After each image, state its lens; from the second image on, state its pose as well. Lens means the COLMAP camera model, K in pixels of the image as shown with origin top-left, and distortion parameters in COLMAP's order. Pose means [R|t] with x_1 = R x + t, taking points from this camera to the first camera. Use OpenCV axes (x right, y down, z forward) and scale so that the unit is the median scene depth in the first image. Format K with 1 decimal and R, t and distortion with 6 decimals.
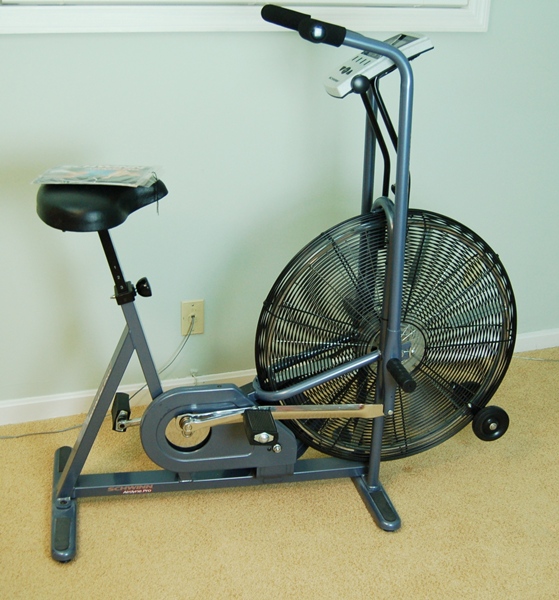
lens RADIAL K [[995.8, 0, 279.5], [0, 995.8, 279.6], [0, 0, 1]] dist [-0.048209, 0.002490]
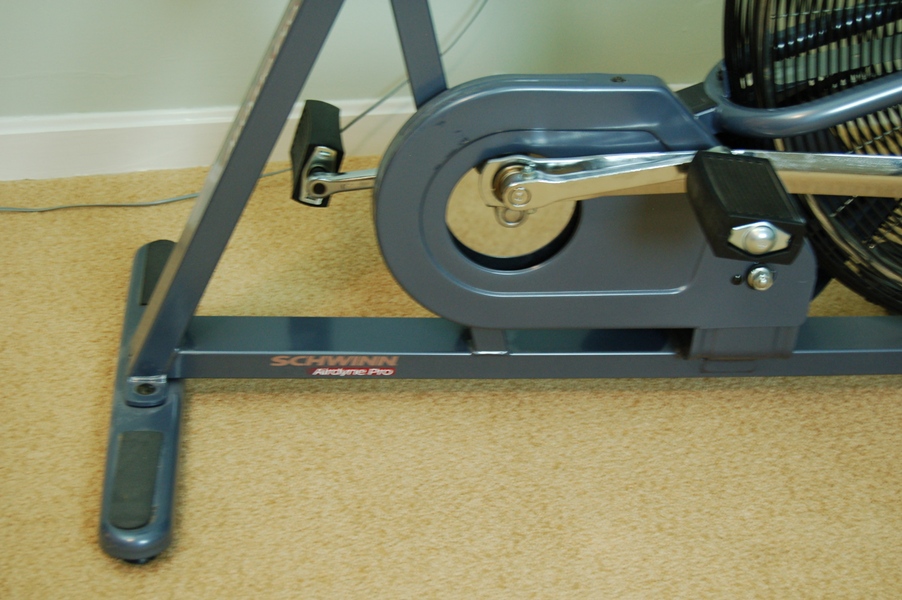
lens RADIAL K [[1516.5, 0, 451.0], [0, 1516.5, 300.0], [0, 0, 1]] dist [0.033562, 0.003781]
pose [[0.996499, 0.067906, -0.048761, -0.084242], [-0.059239, 0.985128, 0.161285, 0.098738], [0.058988, -0.157832, 0.985703, 0.473138]]
